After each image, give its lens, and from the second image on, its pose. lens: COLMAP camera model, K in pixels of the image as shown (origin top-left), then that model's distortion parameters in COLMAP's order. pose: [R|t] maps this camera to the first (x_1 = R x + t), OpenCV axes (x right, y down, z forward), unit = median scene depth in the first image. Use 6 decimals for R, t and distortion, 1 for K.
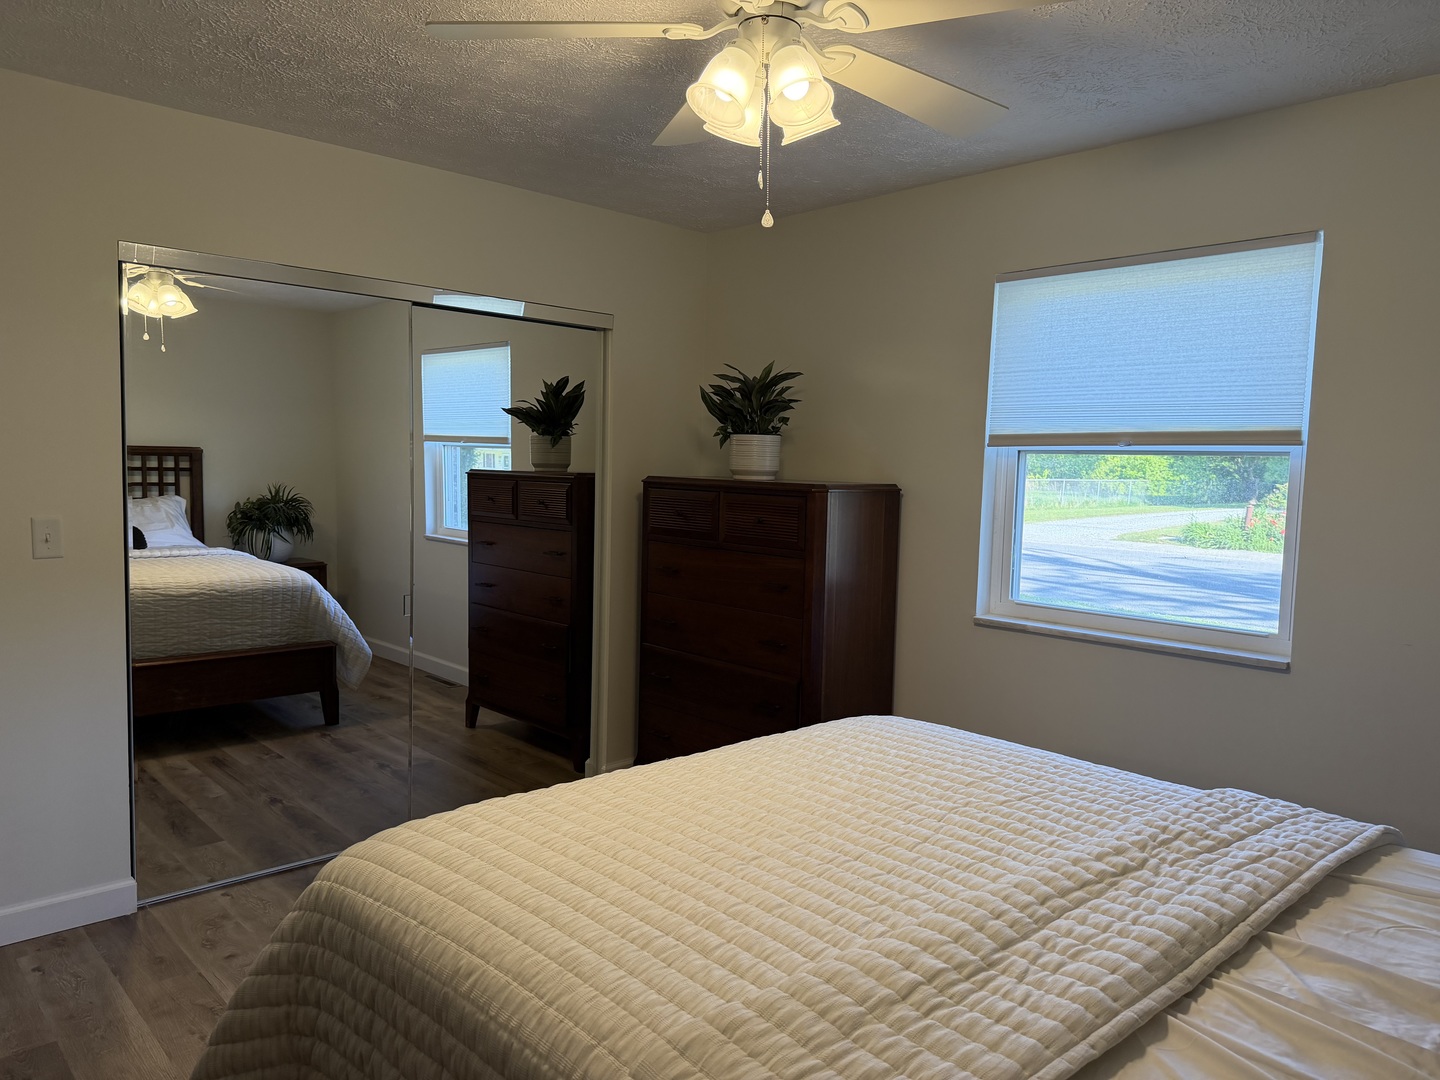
lens RADIAL K [[1003.4, 0, 724.5], [0, 1003.4, 536.0], [0, 0, 1]] dist [0.075033, -0.095369]
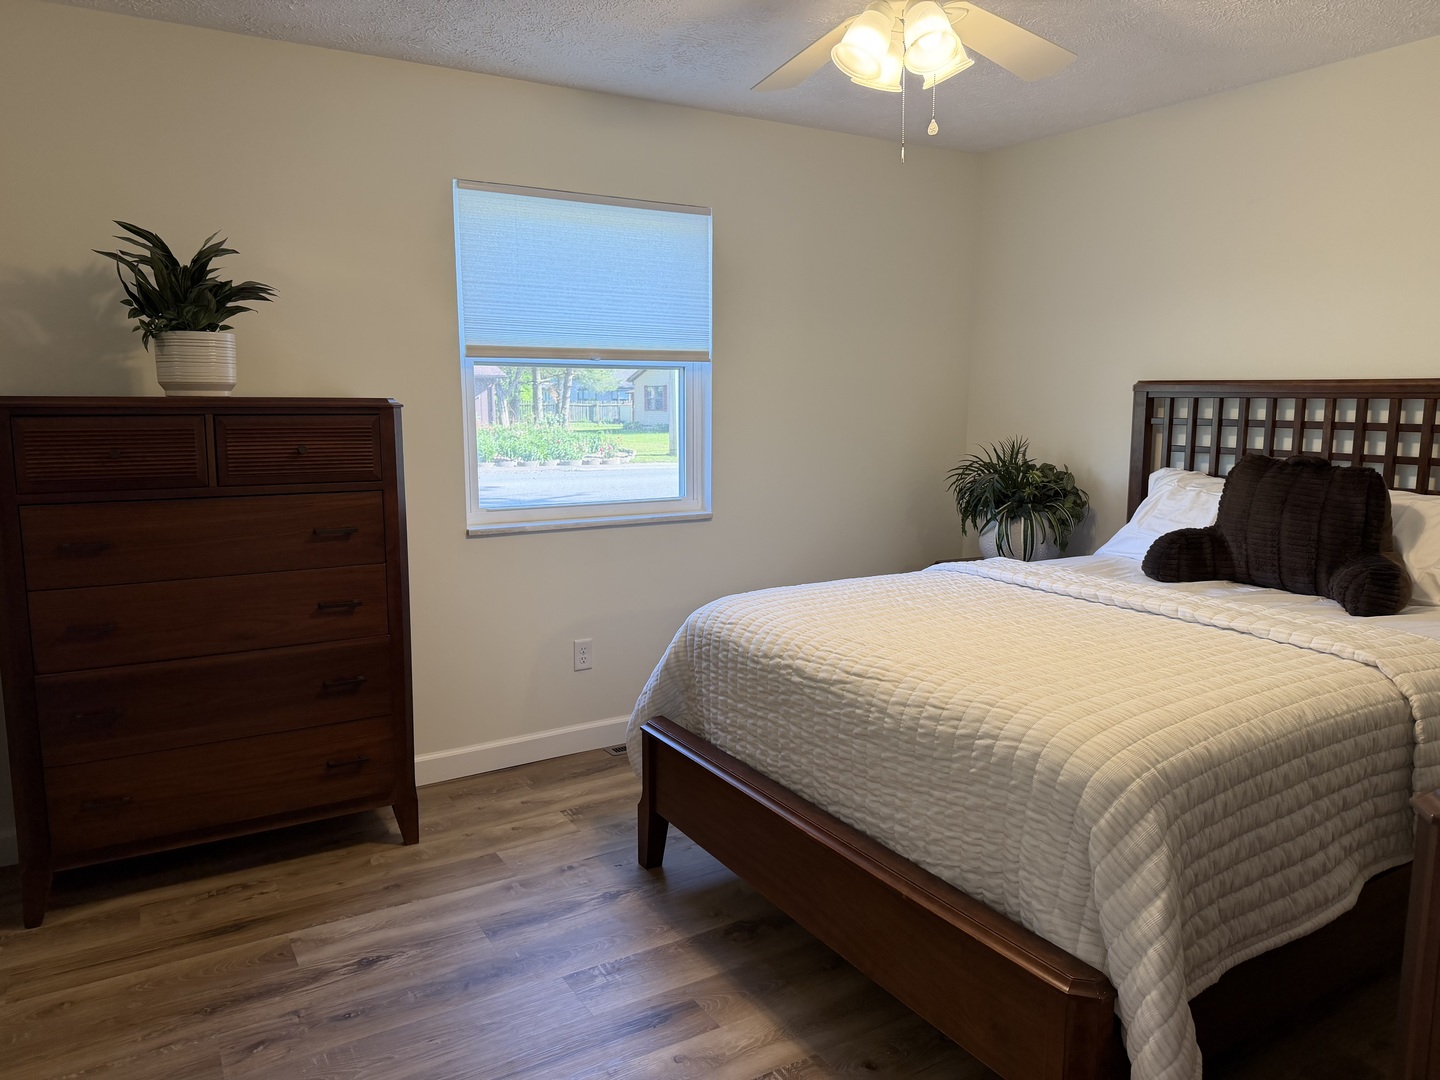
lens RADIAL K [[1003.4, 0, 723.4], [0, 1003.4, 547.5], [0, 0, 1]] dist [0.075033, -0.095369]
pose [[0.221217, -0.171632, 0.960003, -0.676800], [0.066148, 0.984765, 0.160817, -0.047480], [-0.972979, 0.027927, 0.229200, 0.530998]]
